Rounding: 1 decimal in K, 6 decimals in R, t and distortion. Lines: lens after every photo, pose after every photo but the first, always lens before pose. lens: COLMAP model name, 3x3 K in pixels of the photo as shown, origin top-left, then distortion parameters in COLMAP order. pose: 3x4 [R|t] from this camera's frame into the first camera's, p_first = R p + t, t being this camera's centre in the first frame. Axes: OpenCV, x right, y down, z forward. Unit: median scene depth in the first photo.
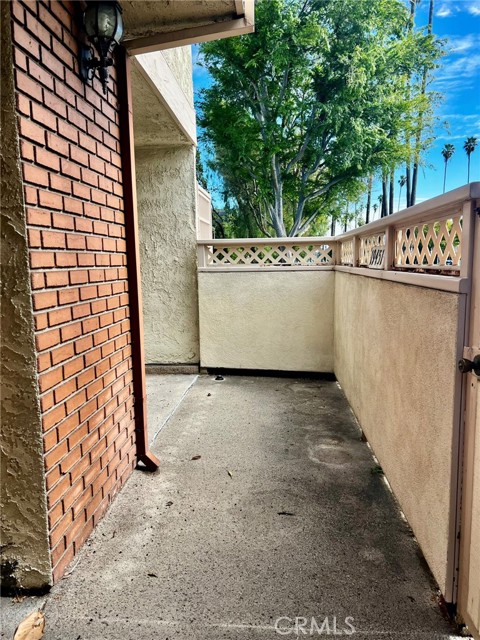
lens RADIAL K [[482.2, 0, 240.8], [0, 482.2, 320.6], [0, 0, 1]] dist [0.053464, -0.053049]
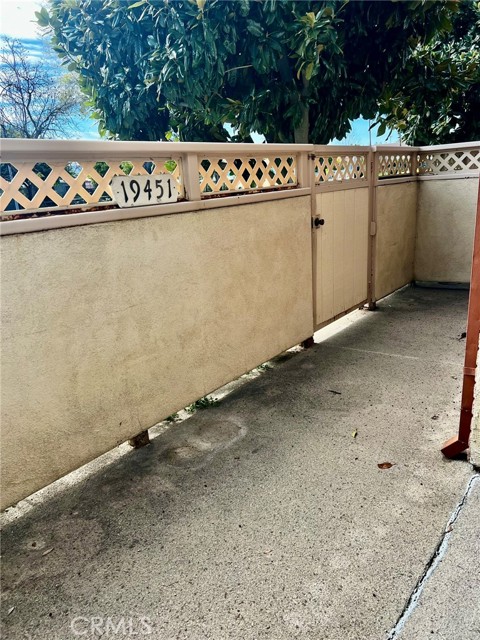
lens RADIAL K [[482.2, 0, 241.3], [0, 482.2, 321.6], [0, 0, 1]] dist [0.053464, -0.053049]
pose [[-0.830795, -0.097056, 0.548051, -0.272624], [0.141459, 0.915523, 0.376572, -0.193960], [-0.538302, 0.390381, -0.746883, 1.485867]]
